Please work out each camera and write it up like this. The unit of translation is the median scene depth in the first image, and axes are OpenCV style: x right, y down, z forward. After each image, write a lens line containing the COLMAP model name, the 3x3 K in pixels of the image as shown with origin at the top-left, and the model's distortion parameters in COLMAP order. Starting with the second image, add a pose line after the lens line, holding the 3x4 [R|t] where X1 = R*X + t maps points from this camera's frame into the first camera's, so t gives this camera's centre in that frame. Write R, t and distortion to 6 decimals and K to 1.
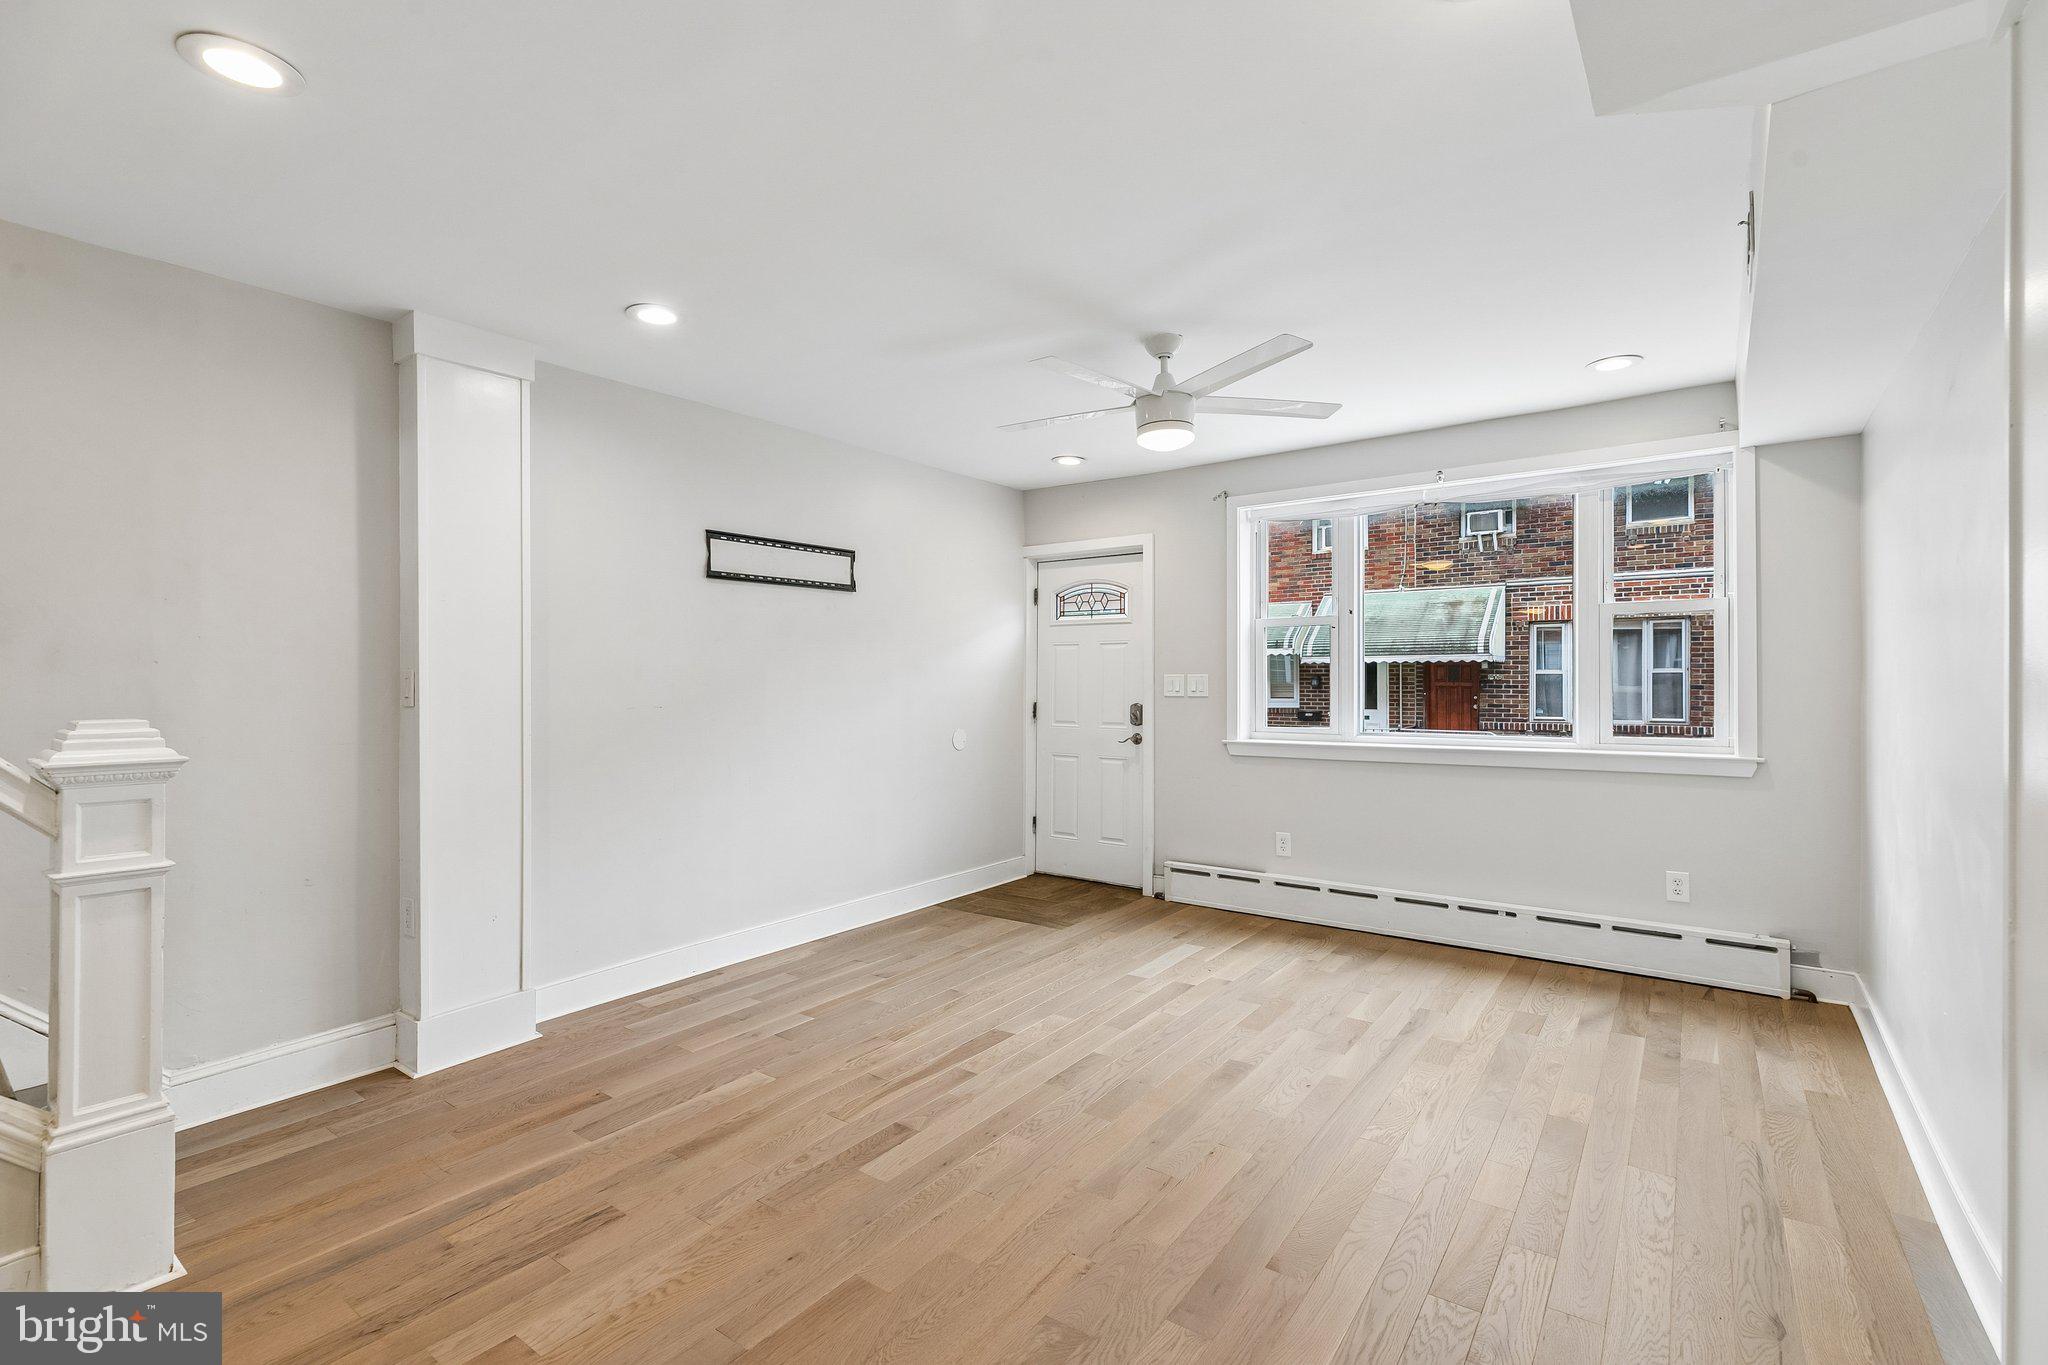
lens RADIAL K [[917.1, 0, 1019.0], [0, 917.1, 679.4], [0, 0, 1]] dist [0.002680, -0.000262]
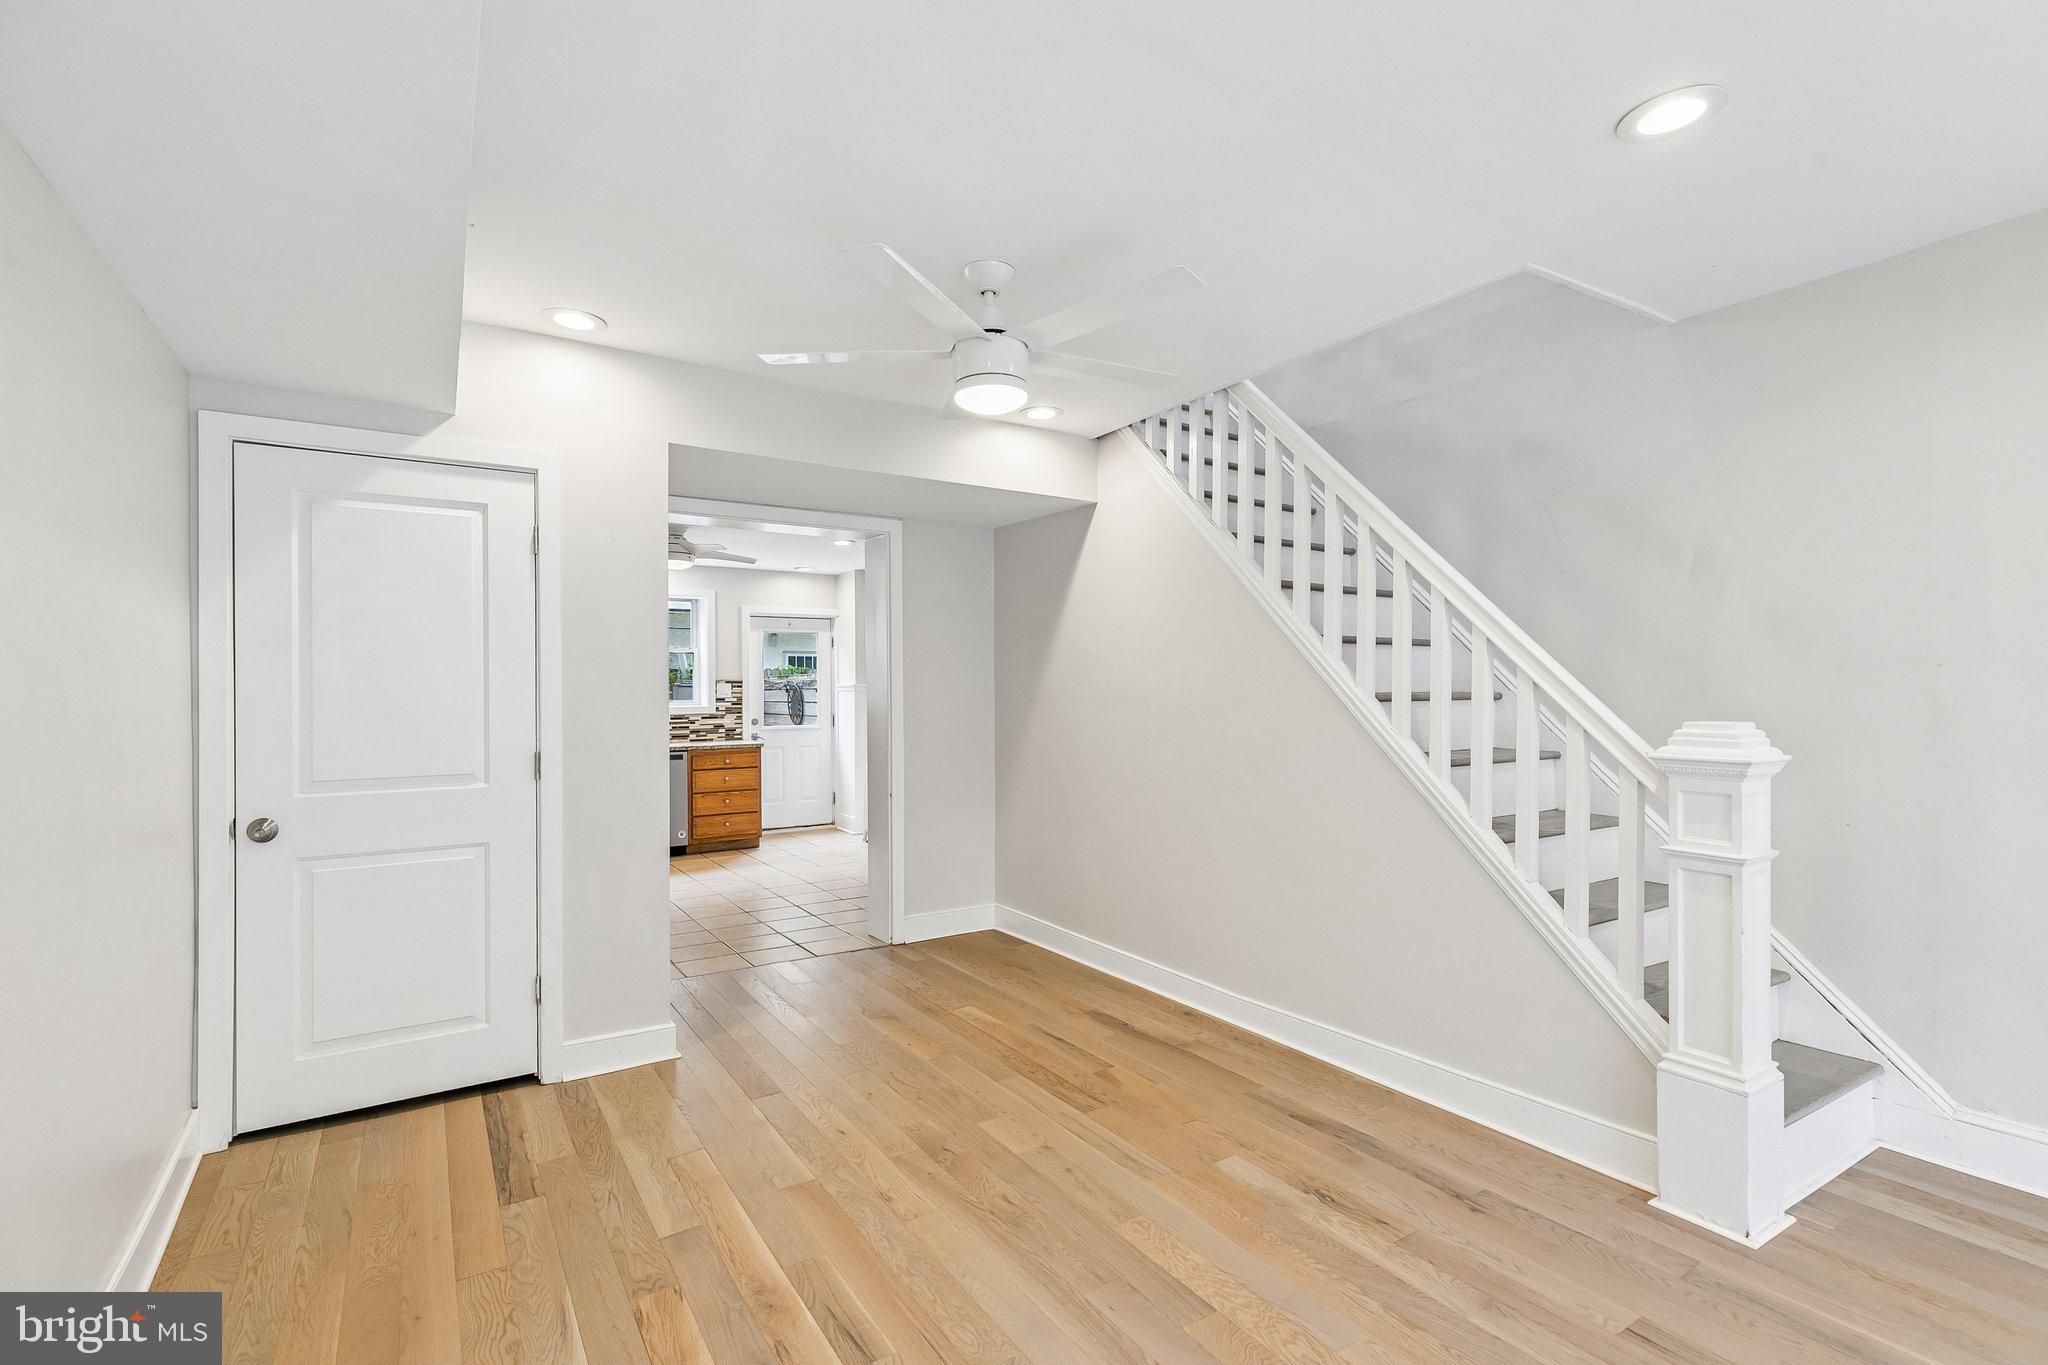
lens RADIAL K [[928.2, 0, 1020.8], [0, 928.2, 691.2], [0, 0, 1]] dist [0.003235, 0.000107]
pose [[-0.353316, 0.006456, -0.935482, 0.213688], [0.009084, 0.999953, 0.003469, -0.003172], [0.935460, -0.007272, -0.353358, 0.324850]]
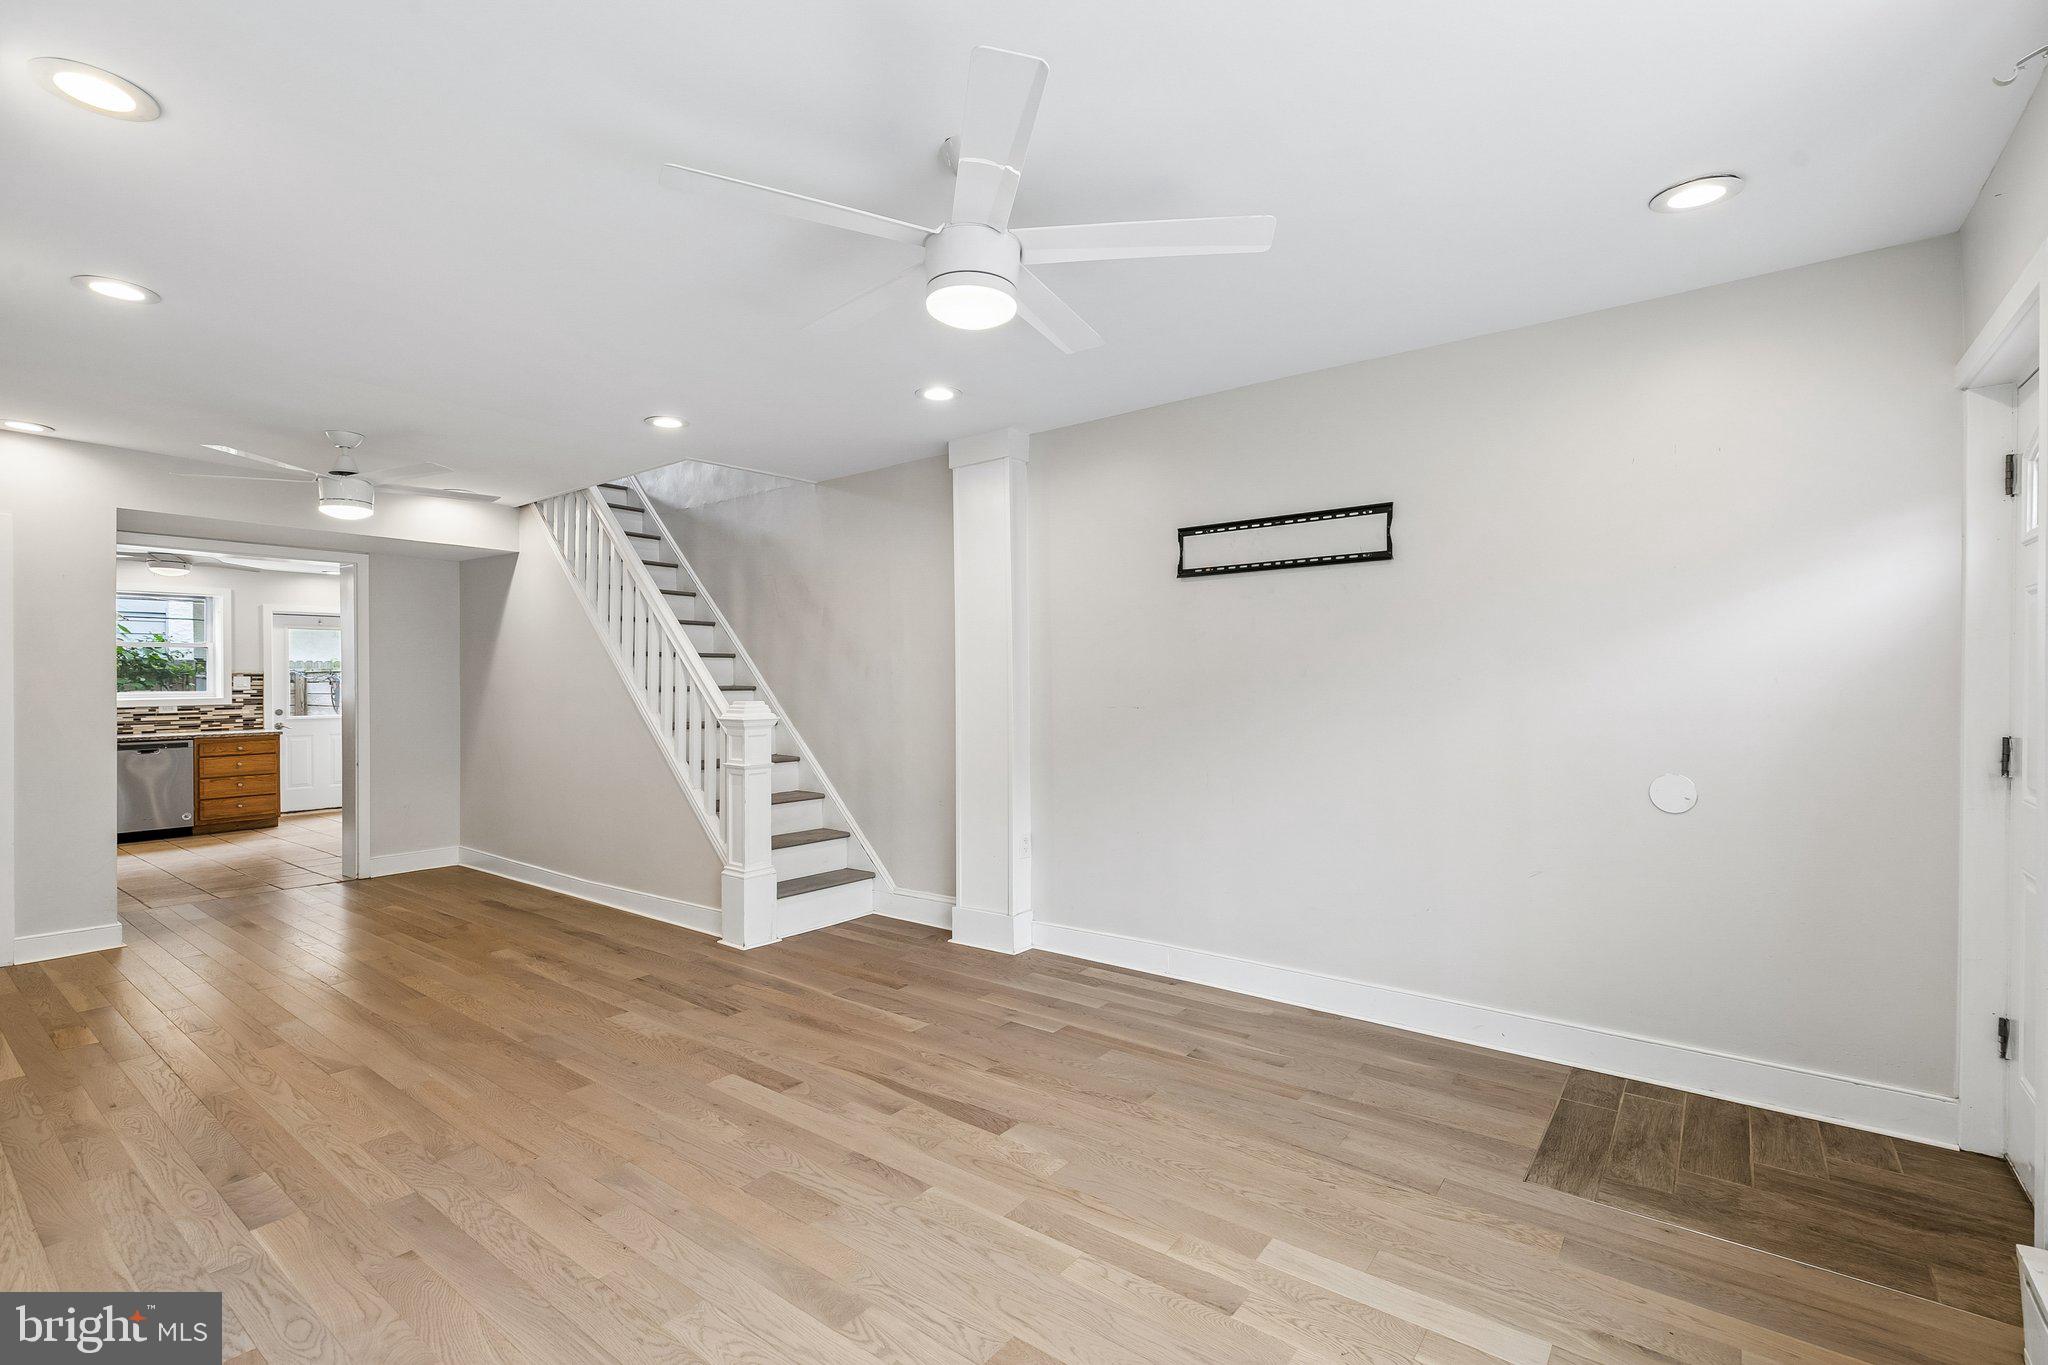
lens RADIAL K [[917.1, 0, 1019.0], [0, 917.1, 679.4], [0, 0, 1]] dist [0.002680, -0.000262]
pose [[-0.022831, 0.002431, -0.999736, 0.713433], [0.006187, 0.999978, 0.002290, -0.006376], [0.999720, -0.006133, -0.022845, 0.943089]]
